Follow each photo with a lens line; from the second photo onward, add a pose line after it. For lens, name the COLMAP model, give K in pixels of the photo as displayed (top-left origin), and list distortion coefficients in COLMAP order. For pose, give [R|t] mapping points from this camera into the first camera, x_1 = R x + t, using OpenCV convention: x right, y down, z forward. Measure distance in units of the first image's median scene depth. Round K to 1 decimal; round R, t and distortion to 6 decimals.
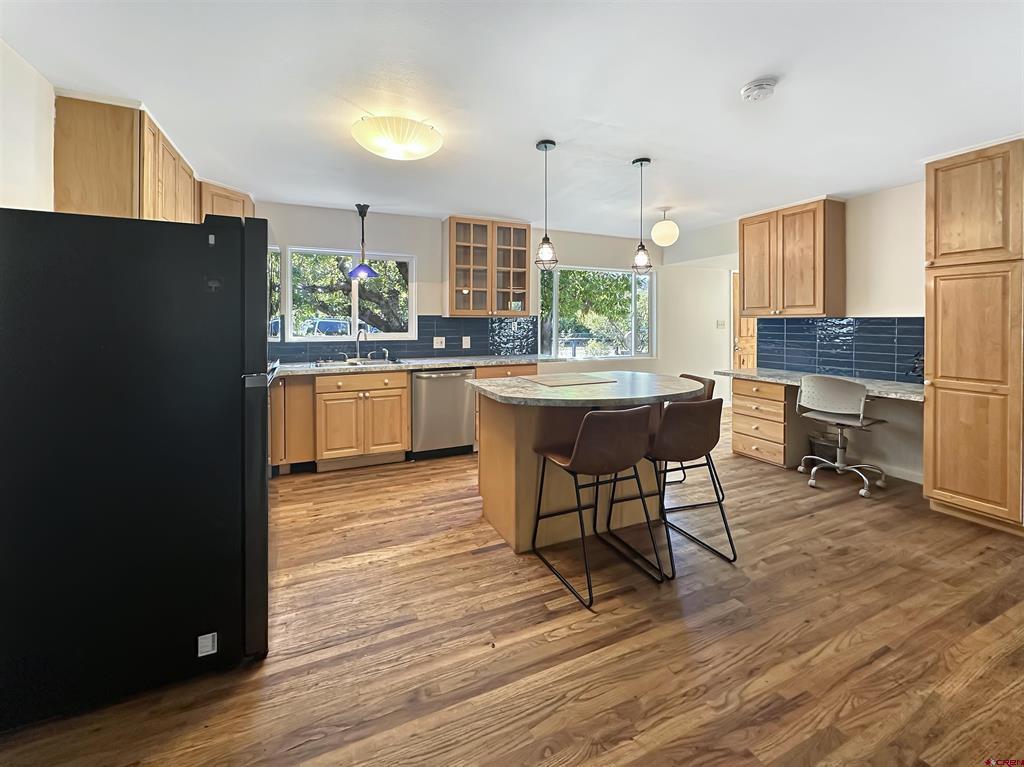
lens RADIAL K [[430.3, 0, 510.9], [0, 430.3, 326.8], [0, 0, 1]] dist [0.000146, 0.000240]
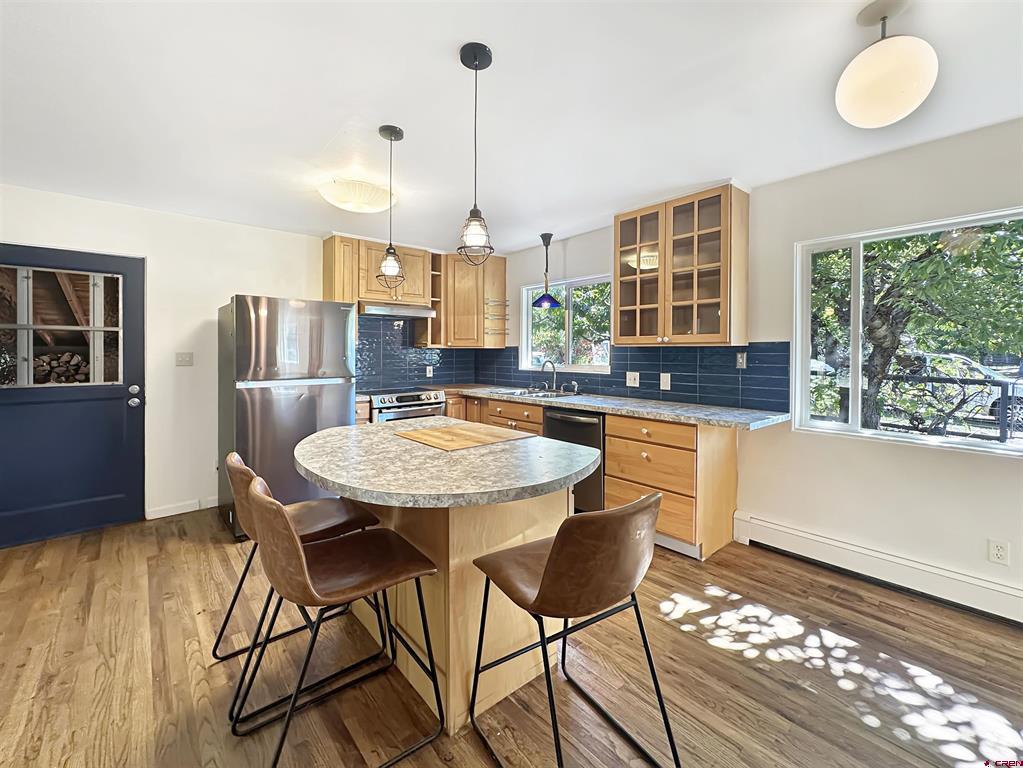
lens RADIAL K [[441.0, 0, 514.5], [0, 441.0, 359.0], [0, 0, 1]] dist [0.000363, -0.000558]
pose [[0.286428, 0.014809, -0.957987, 0.658445], [-0.011883, 0.999859, 0.011904, -0.008477], [0.958028, 0.007975, 0.286564, 0.692962]]
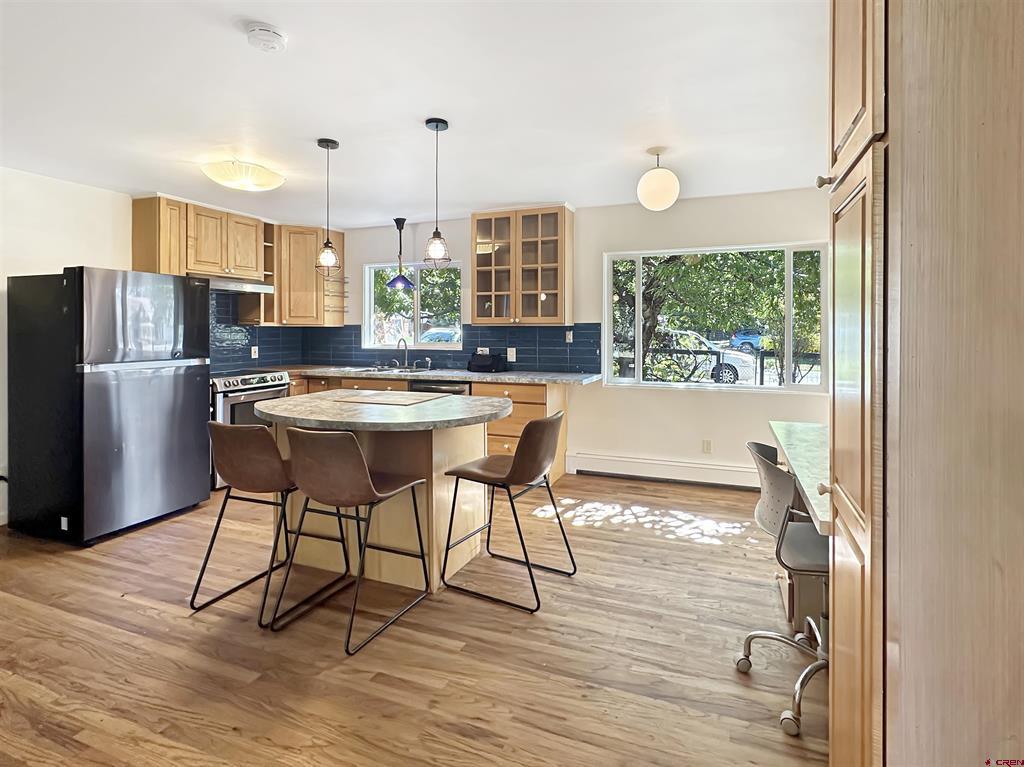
lens RADIAL K [[526.9, 0, 526.7], [0, 526.9, 338.2], [0, 0, 1]] dist [0.000718, -0.000443]
pose [[0.698140, 0.011340, -0.715871, 0.845948], [-0.007461, 0.999935, 0.008563, -0.007457], [0.715922, -0.000637, 0.698180, 0.357582]]
